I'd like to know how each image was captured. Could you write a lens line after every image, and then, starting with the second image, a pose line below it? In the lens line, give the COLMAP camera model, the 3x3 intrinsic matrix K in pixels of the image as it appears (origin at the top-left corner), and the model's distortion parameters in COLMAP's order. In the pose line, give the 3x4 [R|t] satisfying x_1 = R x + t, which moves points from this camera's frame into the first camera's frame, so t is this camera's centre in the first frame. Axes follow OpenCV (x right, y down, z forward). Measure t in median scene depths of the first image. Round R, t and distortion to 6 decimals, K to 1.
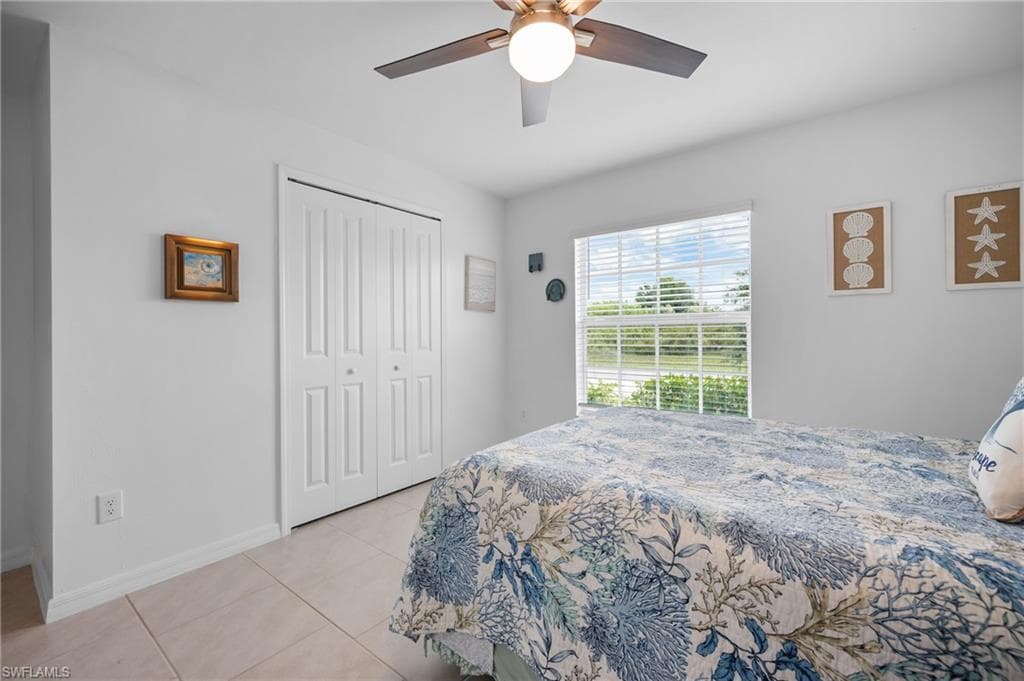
lens RADIAL K [[439.4, 0, 510.5], [0, 439.4, 327.4], [0, 0, 1]] dist [0.000901, -0.000032]
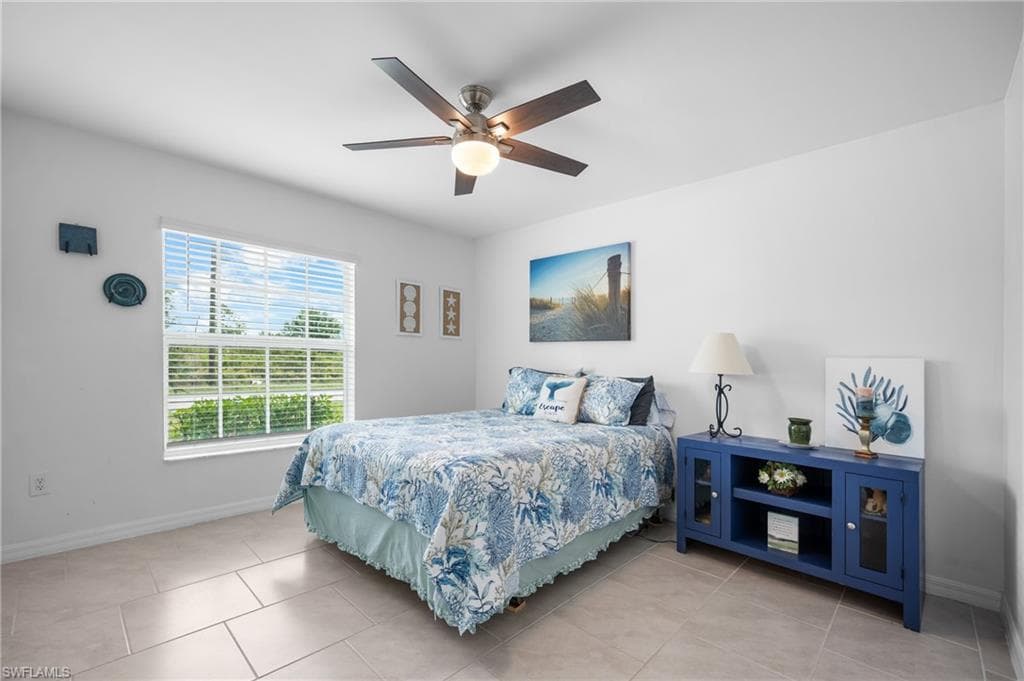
lens RADIAL K [[431.1, 0, 508.9], [0, 431.1, 359.1], [0, 0, 1]] dist [0.000094, -0.000091]
pose [[0.095926, 0.014045, 0.995289, -1.192854], [-0.037176, 0.999253, -0.010518, 0.023287], [-0.994694, -0.035992, 0.096376, 0.729085]]
